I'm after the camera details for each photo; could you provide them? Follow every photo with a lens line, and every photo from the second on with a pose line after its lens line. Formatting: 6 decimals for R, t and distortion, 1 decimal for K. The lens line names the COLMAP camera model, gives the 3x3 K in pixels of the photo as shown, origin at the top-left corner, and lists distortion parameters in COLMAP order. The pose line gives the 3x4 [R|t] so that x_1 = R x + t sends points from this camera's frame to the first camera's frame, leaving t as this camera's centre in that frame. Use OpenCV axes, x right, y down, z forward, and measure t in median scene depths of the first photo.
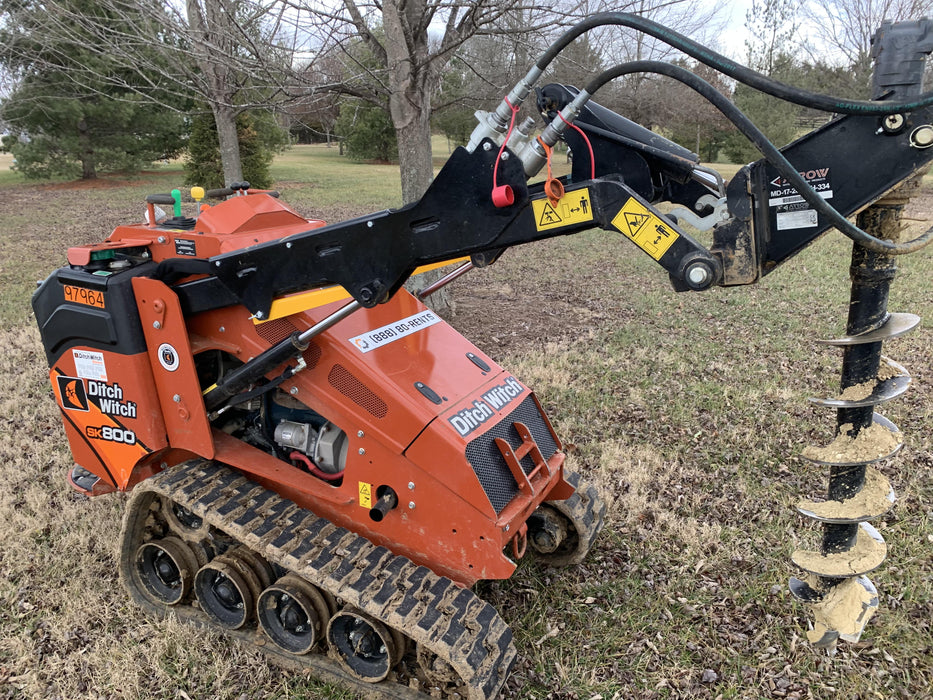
lens RADIAL K [[717.4, 0, 464.9], [0, 717.4, 334.2], [0, 0, 1]] dist [0.109037, -0.234452]
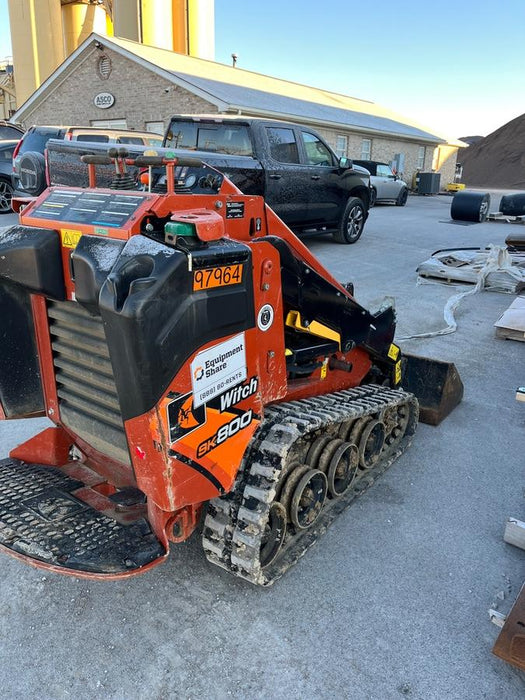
lens RADIAL K [[538.3, 0, 260.1], [0, 538.3, 347.3], [0, 0, 1]] dist [0.109037, -0.234452]
pose [[0.163955, -0.294602, 0.941450, -1.109349], [0.244497, 0.936723, 0.250543, -0.118614], [-0.955688, 0.189104, 0.225610, 0.819840]]
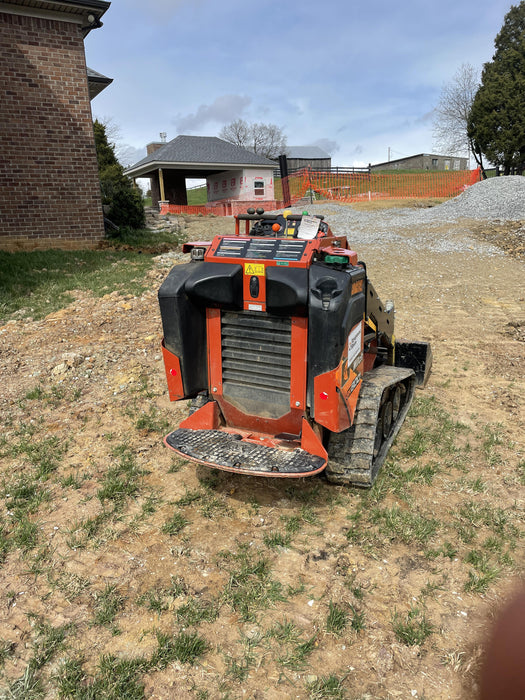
lens RADIAL K [[538.3, 0, 260.1], [0, 538.3, 347.3], [0, 0, 1]] dist [0.109037, -0.234452]
pose [[-0.045547, -0.265803, 0.962951, -1.516191], [0.270149, 0.924757, 0.268038, -0.267836], [-0.961740, 0.272349, 0.029687, 1.162859]]
